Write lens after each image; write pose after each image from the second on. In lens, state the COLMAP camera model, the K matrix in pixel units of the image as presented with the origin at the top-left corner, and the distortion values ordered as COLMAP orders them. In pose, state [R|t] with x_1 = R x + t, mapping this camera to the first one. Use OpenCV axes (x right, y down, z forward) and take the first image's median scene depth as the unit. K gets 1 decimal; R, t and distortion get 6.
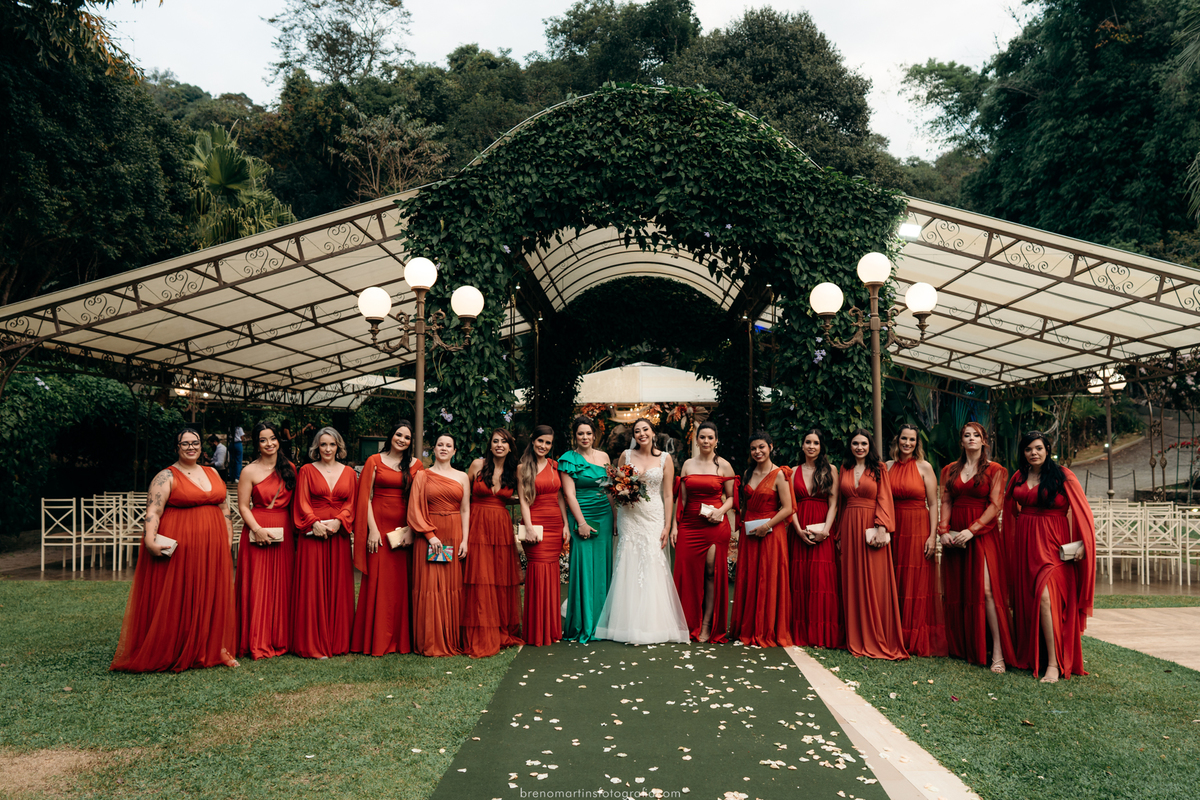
lens RADIAL K [[830.7, 0, 655.4], [0, 830.7, 428.8], [0, 0, 1]] dist [-0.006371, 0.003014]
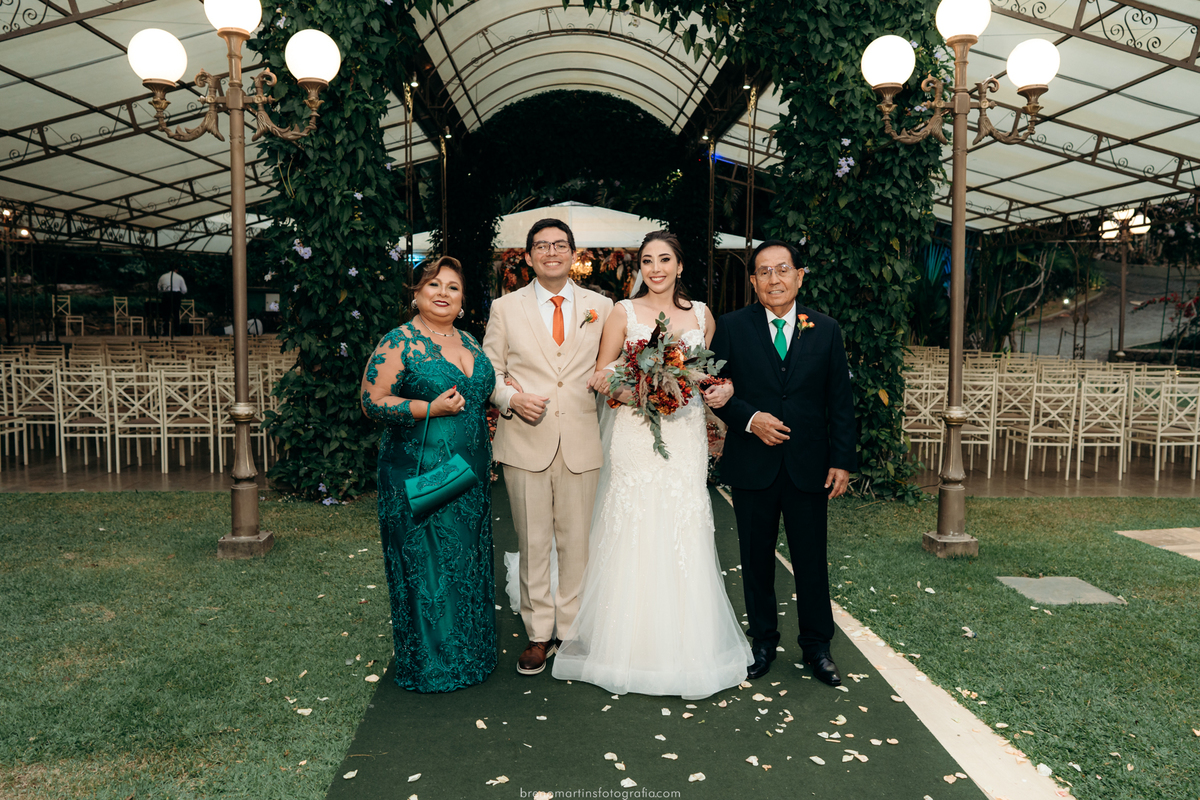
lens RADIAL K [[841.0, 0, 612.6], [0, 841.0, 361.5], [0, 0, 1]] dist [-0.008573, 0.000978]
pose [[0.999100, 0.000255, 0.042405, -0.026378], [-0.004152, 0.995766, 0.091835, 0.011002], [-0.042202, -0.091929, 0.994871, 0.294852]]
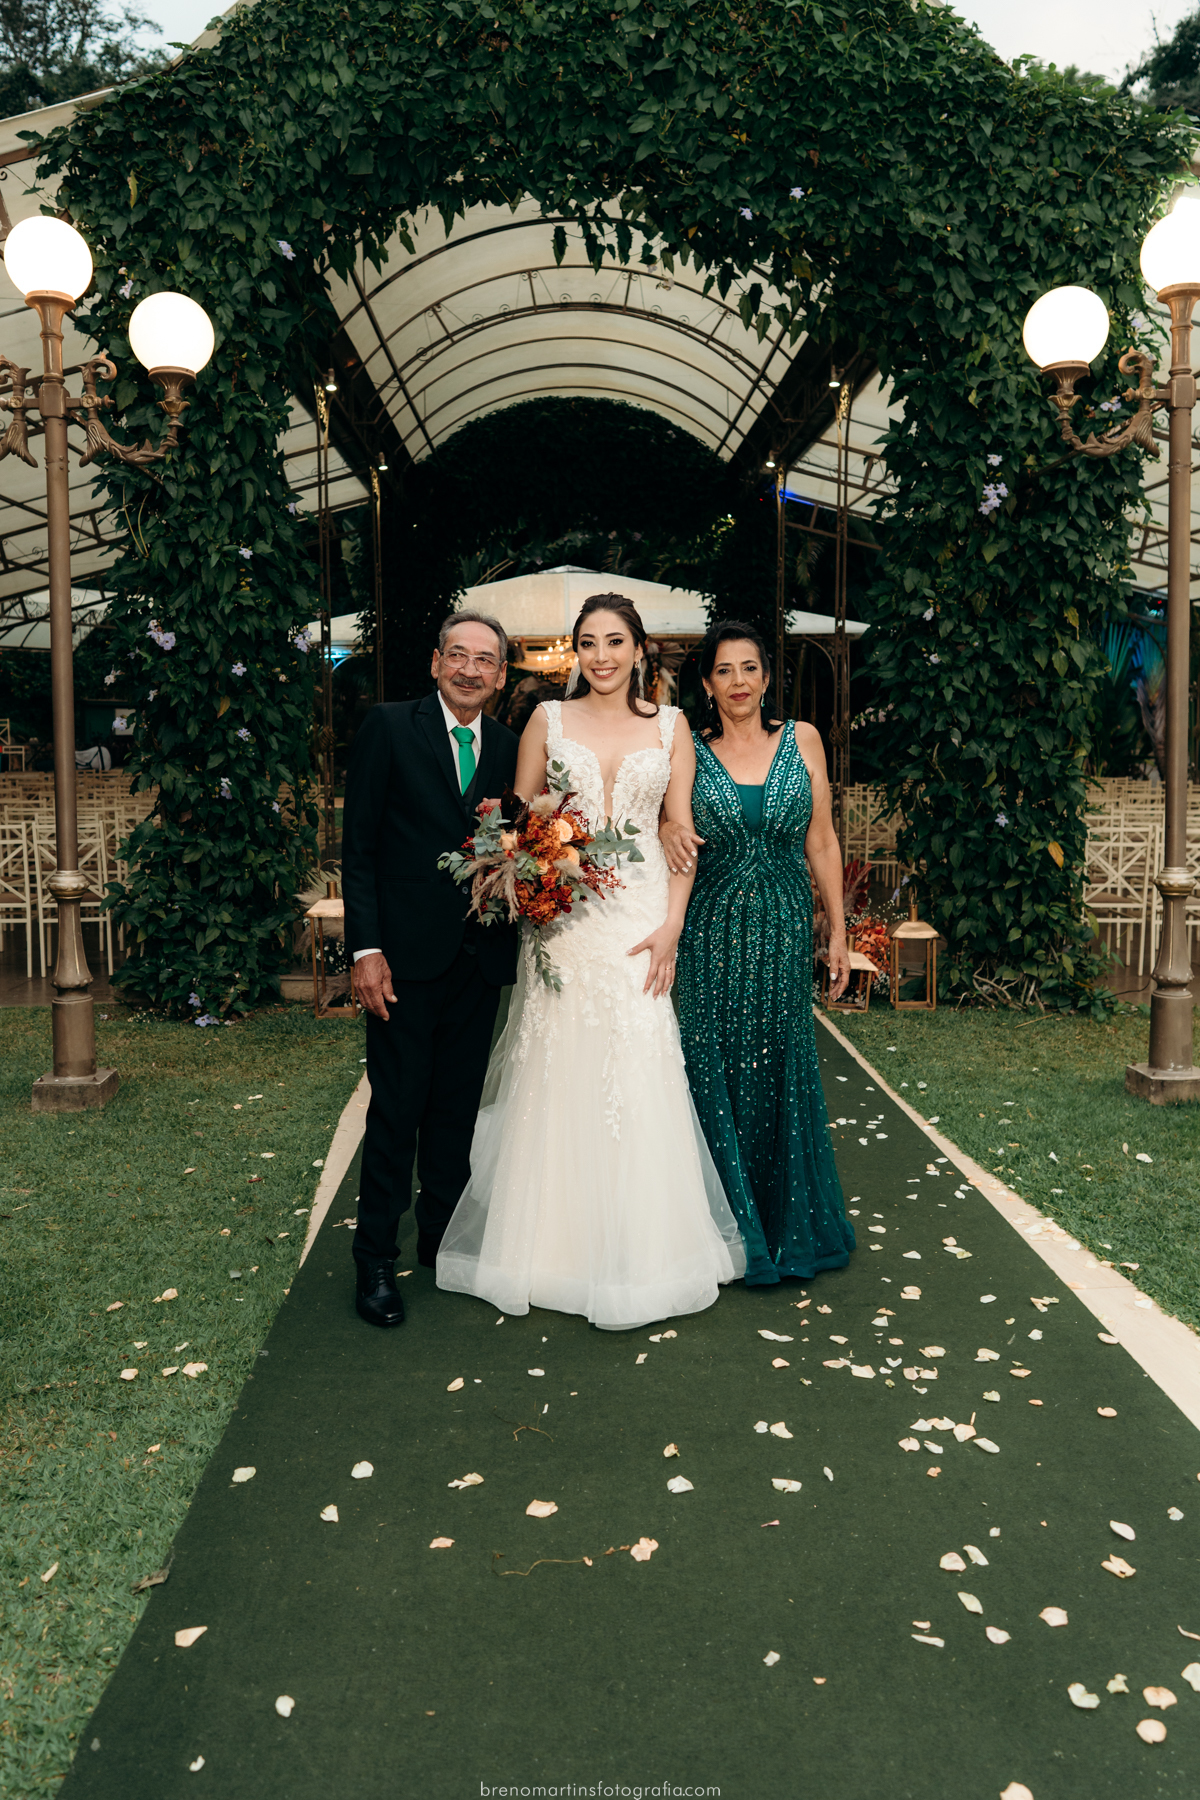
lens RADIAL K [[1246.1, 0, 603.8], [0, 1246.1, 799.7], [0, 0, 1]] dist [-0.006371, 0.003014]
pose [[0.999727, -0.008857, 0.021614, -0.029117], [0.006950, 0.996201, 0.086802, 0.015093], [-0.022300, -0.086629, 0.995991, 0.320349]]
